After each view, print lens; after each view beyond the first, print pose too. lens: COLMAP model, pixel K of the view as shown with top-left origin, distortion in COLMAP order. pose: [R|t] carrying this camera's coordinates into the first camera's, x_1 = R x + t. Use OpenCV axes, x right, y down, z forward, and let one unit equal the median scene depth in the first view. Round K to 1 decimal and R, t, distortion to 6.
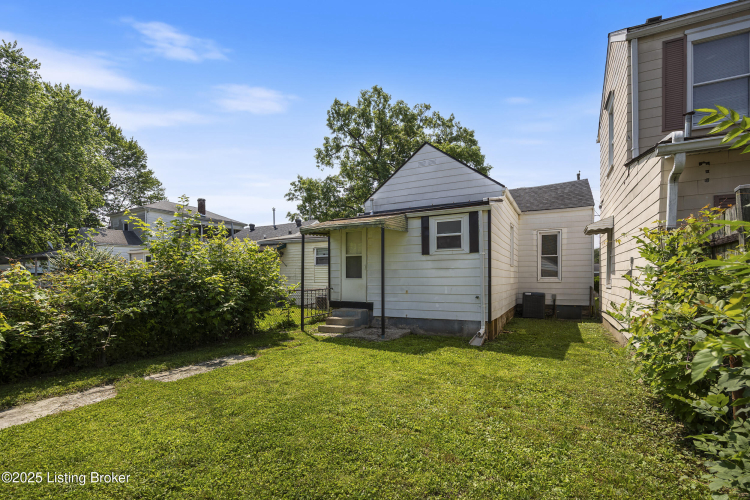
lens RADIAL K [[333.9, 0, 379.9], [0, 333.9, 281.6], [0, 0, 1]] dist [-0.015386, 0.001228]
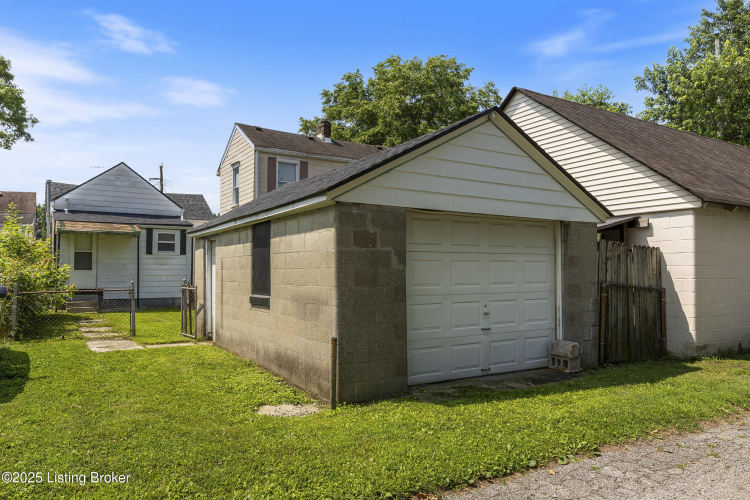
lens RADIAL K [[531.9, 0, 374.9], [0, 531.9, 257.9], [0, 0, 1]] dist [-0.019849, 0.000025]
pose [[0.495830, 0.027886, 0.867972, -0.300049], [0.006992, 0.999324, -0.036101, 0.005625], [-0.868392, 0.023969, 0.495299, -0.217784]]
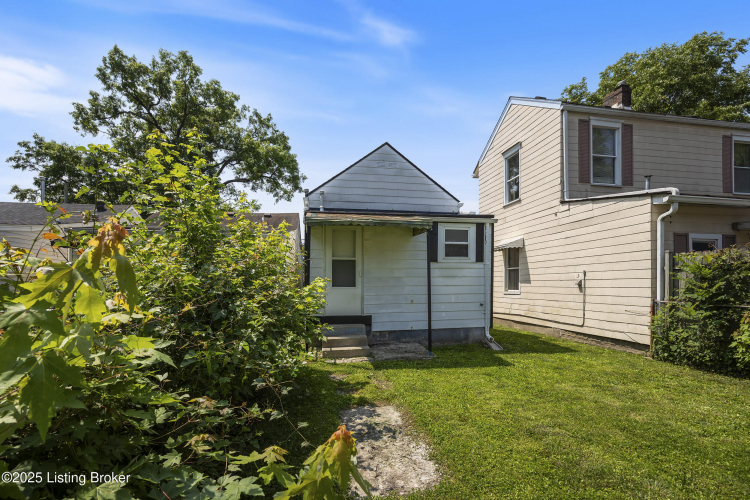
lens RADIAL K [[333.9, 0, 372.6], [0, 333.9, 282.4], [0, 0, 1]] dist [-0.015386, 0.001228]
pose [[0.791954, 0.004177, 0.610567, -0.126313], [0.008711, 0.999798, -0.018139, -0.001409], [-0.610519, 0.019684, 0.791757, 0.076022]]
